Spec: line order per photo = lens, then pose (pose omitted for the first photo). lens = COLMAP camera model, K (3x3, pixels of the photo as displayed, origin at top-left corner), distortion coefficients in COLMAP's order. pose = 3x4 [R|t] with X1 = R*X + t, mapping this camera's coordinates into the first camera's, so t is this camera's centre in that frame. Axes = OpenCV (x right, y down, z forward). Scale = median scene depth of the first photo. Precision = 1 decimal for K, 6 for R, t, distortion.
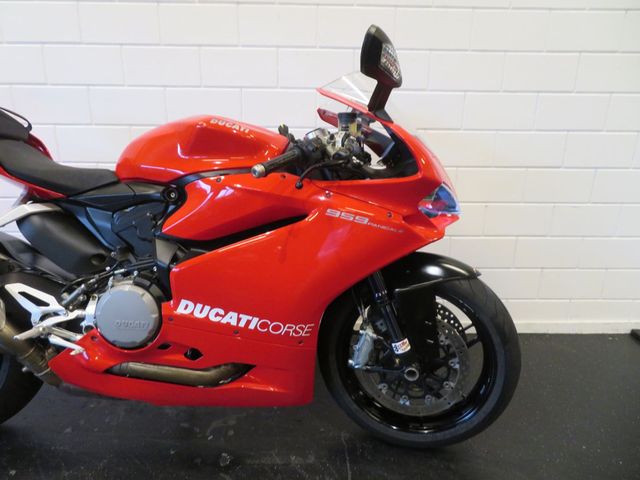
lens RADIAL K [[455.1, 0, 320.0], [0, 455.1, 240.0], [0, 0, 1]] dist [-0.006435, -0.004791]
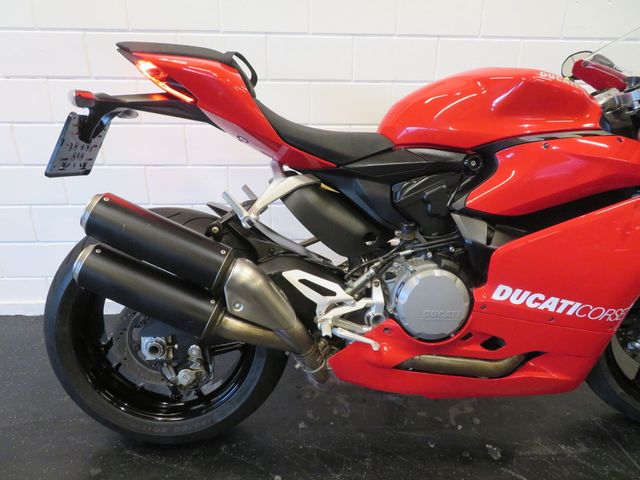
lens RADIAL K [[461.9, 0, 320.0], [0, 461.9, 240.0], [0, 0, 1]] dist [-0.004960, 0.008661]
pose [[0.999001, -0.020294, 0.039811, -0.641972], [0.016641, 0.995800, 0.090036, -0.037690], [-0.041471, -0.089283, 0.995143, 0.131674]]
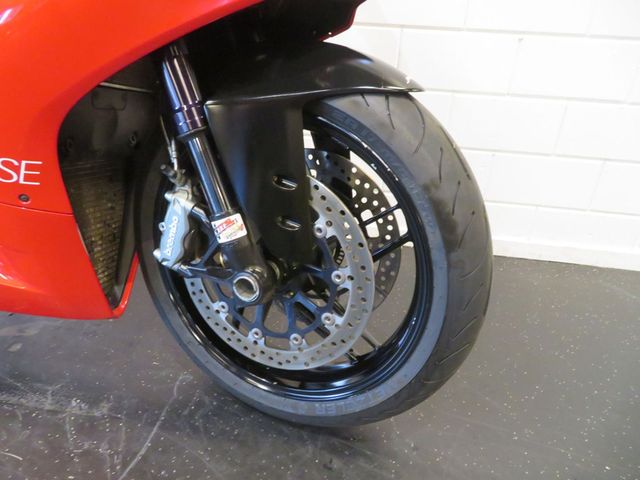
lens RADIAL K [[455.1, 0, 320.0], [0, 455.1, 240.0], [0, 0, 1]] dist [-0.006435, -0.004791]
pose [[0.984749, 0.106442, -0.137621, 0.345874], [-0.082261, 0.981867, 0.170795, 0.157511], [0.153305, -0.156870, 0.975648, 0.554217]]
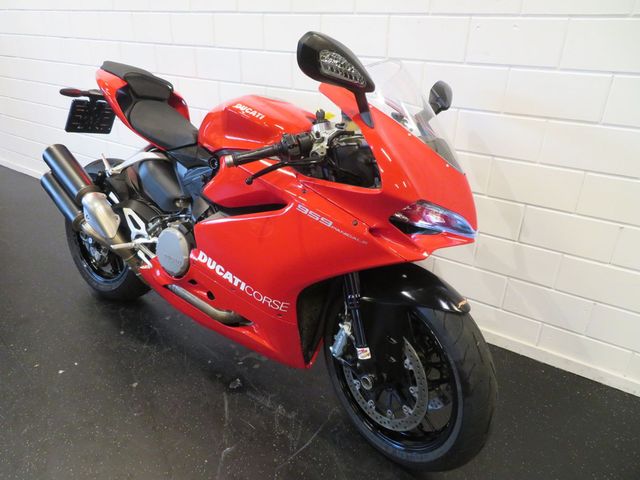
lens RADIAL K [[461.9, 0, 320.0], [0, 461.9, 240.0], [0, 0, 1]] dist [-0.004960, 0.008661]
pose [[0.814375, 0.251107, -0.523199, 0.576261], [-0.174517, 0.965777, 0.191879, -0.183685], [0.553476, -0.064954, 0.830328, 0.129438]]
